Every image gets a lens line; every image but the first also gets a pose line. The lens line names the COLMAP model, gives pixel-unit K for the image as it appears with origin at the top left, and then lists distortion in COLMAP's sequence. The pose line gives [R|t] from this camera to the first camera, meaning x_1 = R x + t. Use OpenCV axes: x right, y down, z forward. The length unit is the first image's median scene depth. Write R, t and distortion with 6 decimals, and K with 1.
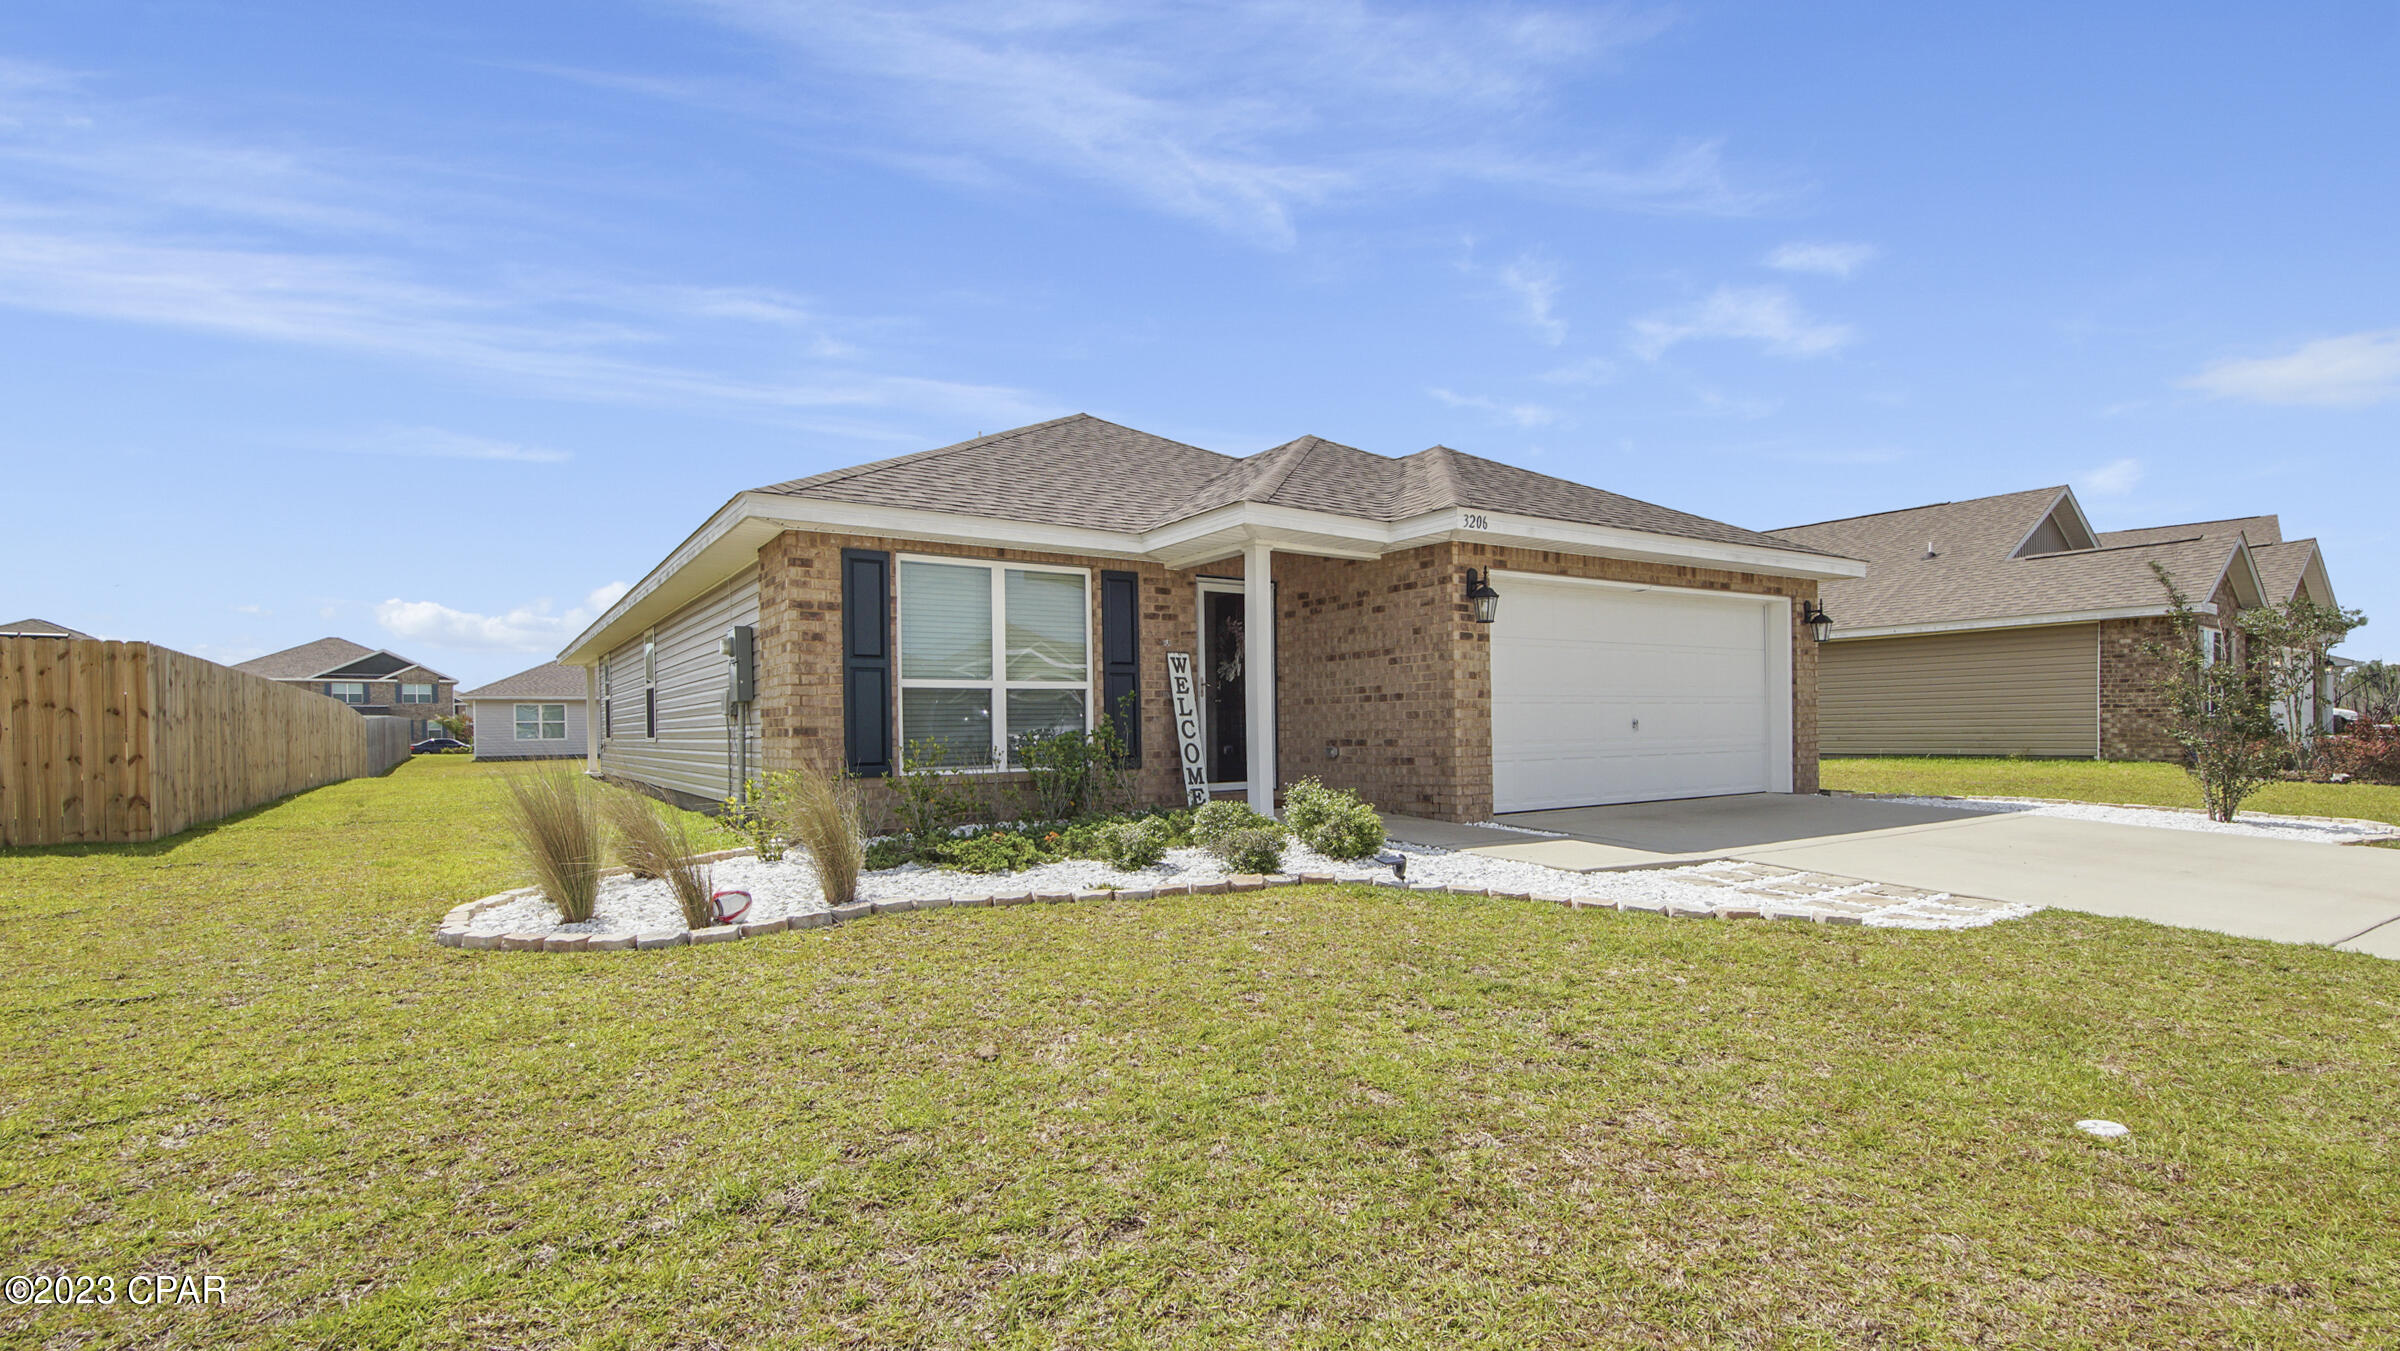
lens RADIAL K [[1086.4, 0, 1261.1], [0, 1086.4, 681.4], [0, 0, 1]] dist [0.035203, -0.021166]
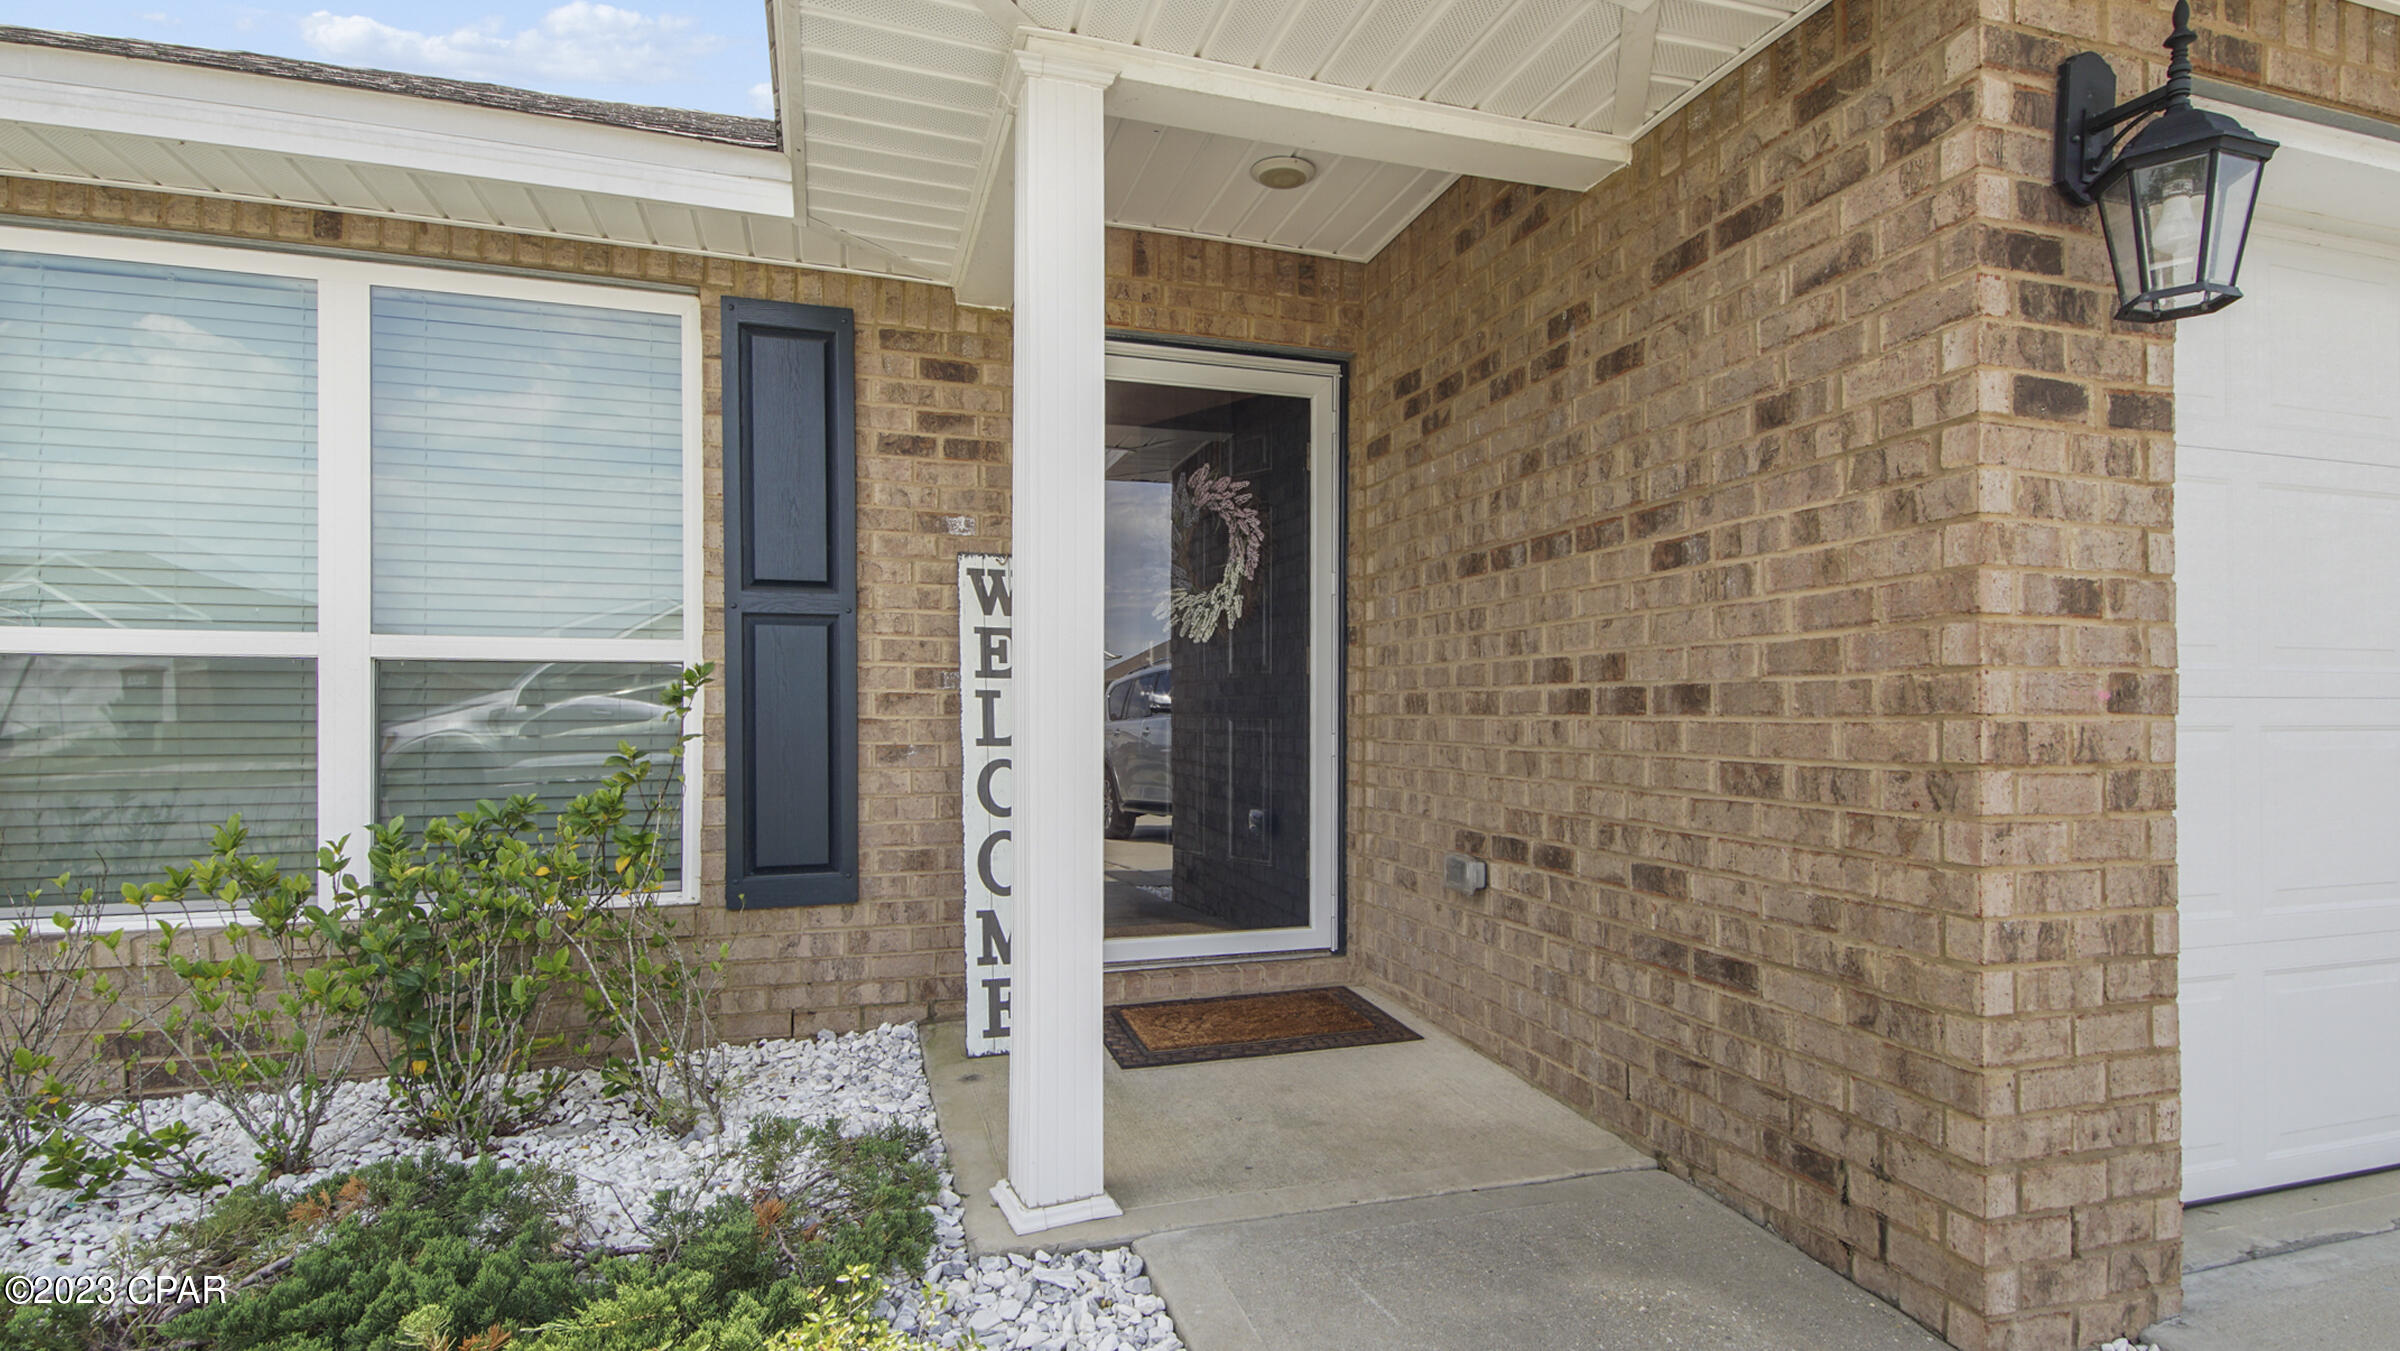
lens RADIAL K [[1086.4, 0, 1261.1], [0, 1086.4, 681.4], [0, 0, 1]] dist [0.035203, -0.021166]
pose [[0.946946, 0.009455, -0.321253, 0.114131], [-0.003284, 0.999800, 0.019747, 0.005778], [0.321375, -0.017645, 0.946788, 0.738368]]
